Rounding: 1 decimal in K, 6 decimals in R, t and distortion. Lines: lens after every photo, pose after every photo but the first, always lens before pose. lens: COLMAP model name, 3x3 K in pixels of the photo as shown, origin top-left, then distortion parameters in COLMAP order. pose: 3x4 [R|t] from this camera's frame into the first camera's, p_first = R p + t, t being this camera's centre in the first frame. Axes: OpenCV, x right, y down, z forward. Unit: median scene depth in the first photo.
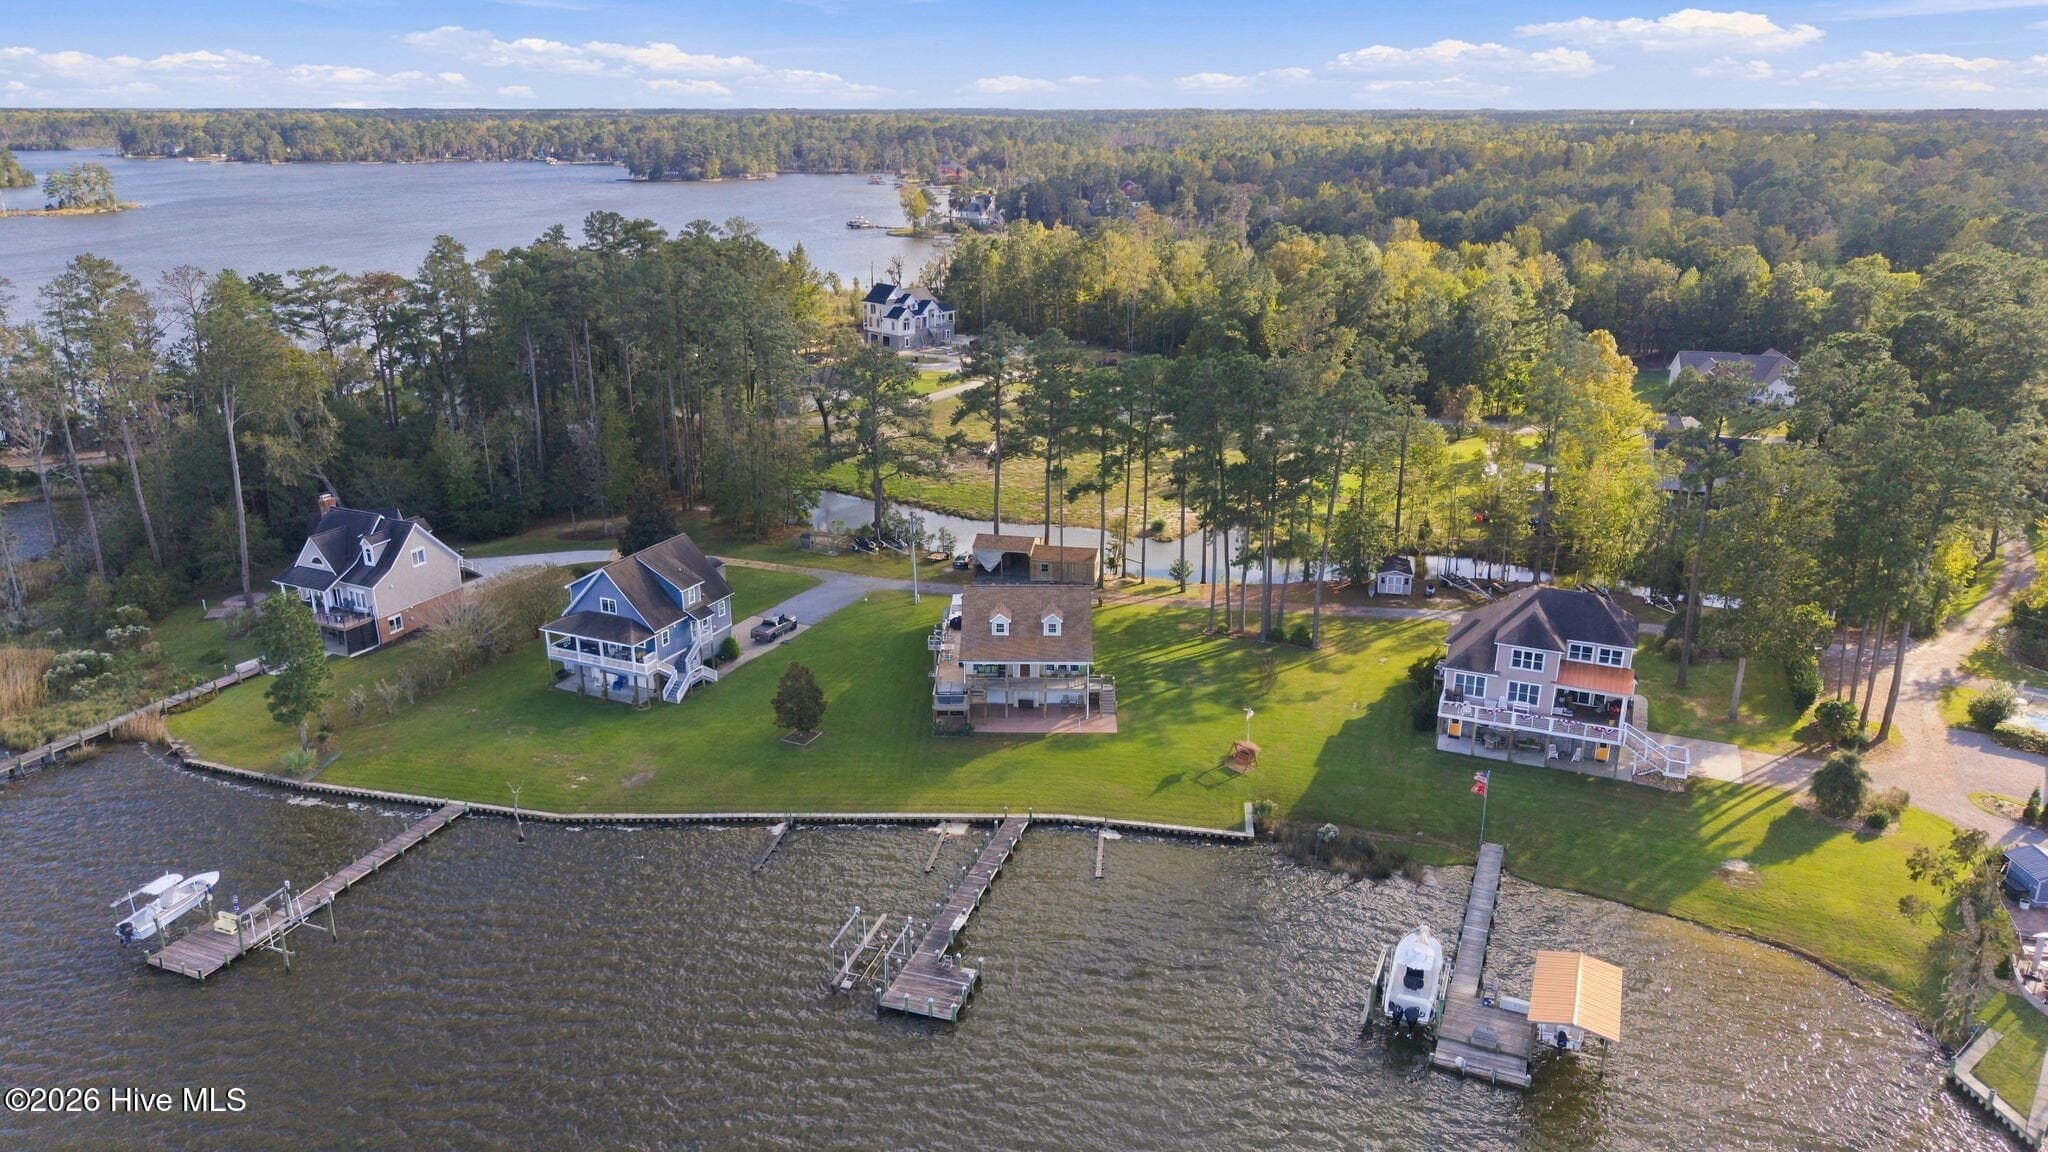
lens RADIAL K [[1354.4, 0, 1024.0], [0, 1354.4, 576.0], [0, 0, 1]] dist [0.017980, -0.000368]
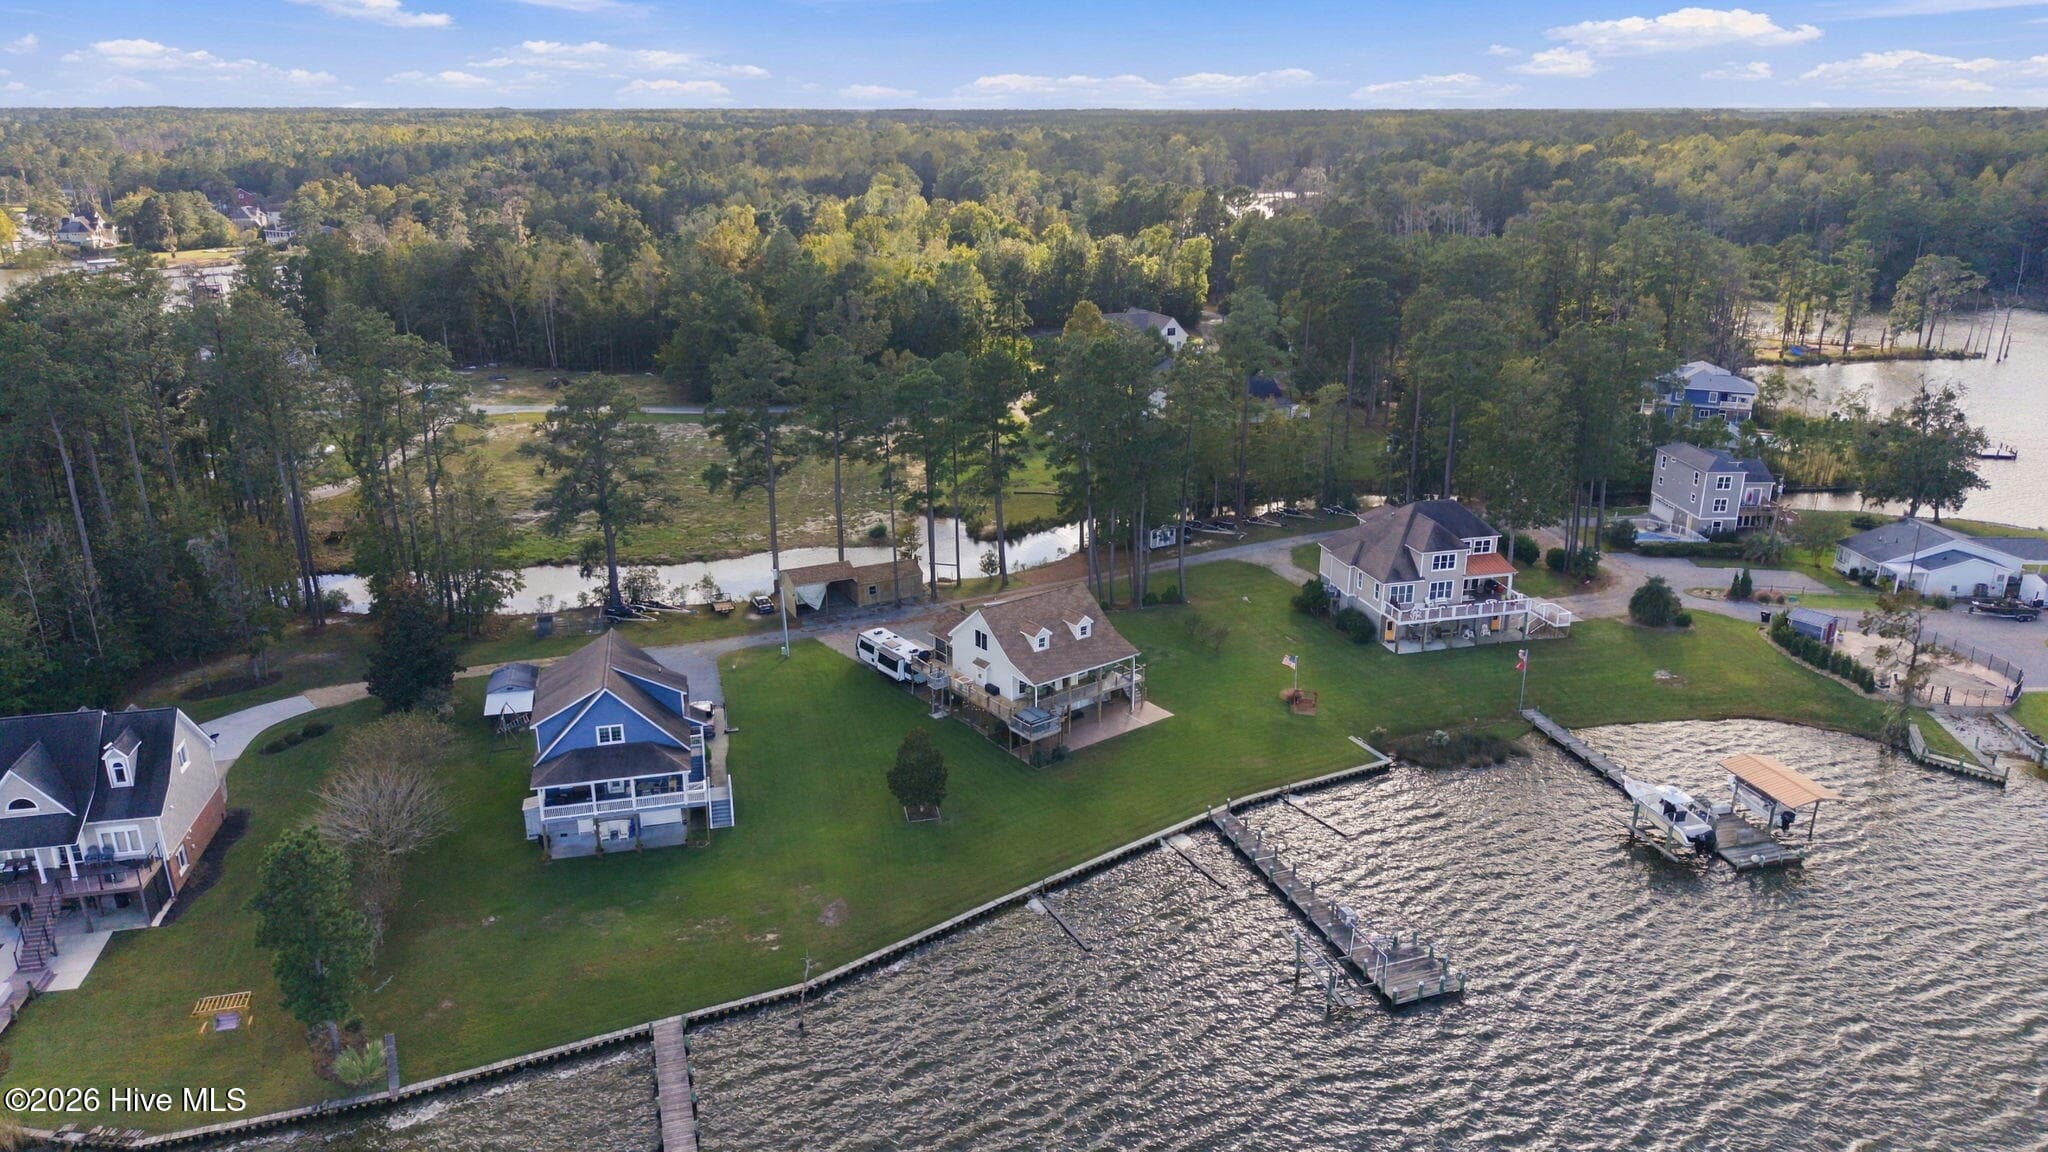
lens RADIAL K [[1354.4, 0, 1024.0], [0, 1354.4, 576.0], [0, 0, 1]] dist [0.017980, -0.000368]
pose [[0.795411, -0.201543, 0.571578, -0.592857], [0.201089, 0.977426, 0.064811, -0.075355], [-0.571737, 0.063386, 0.817984, 0.242409]]
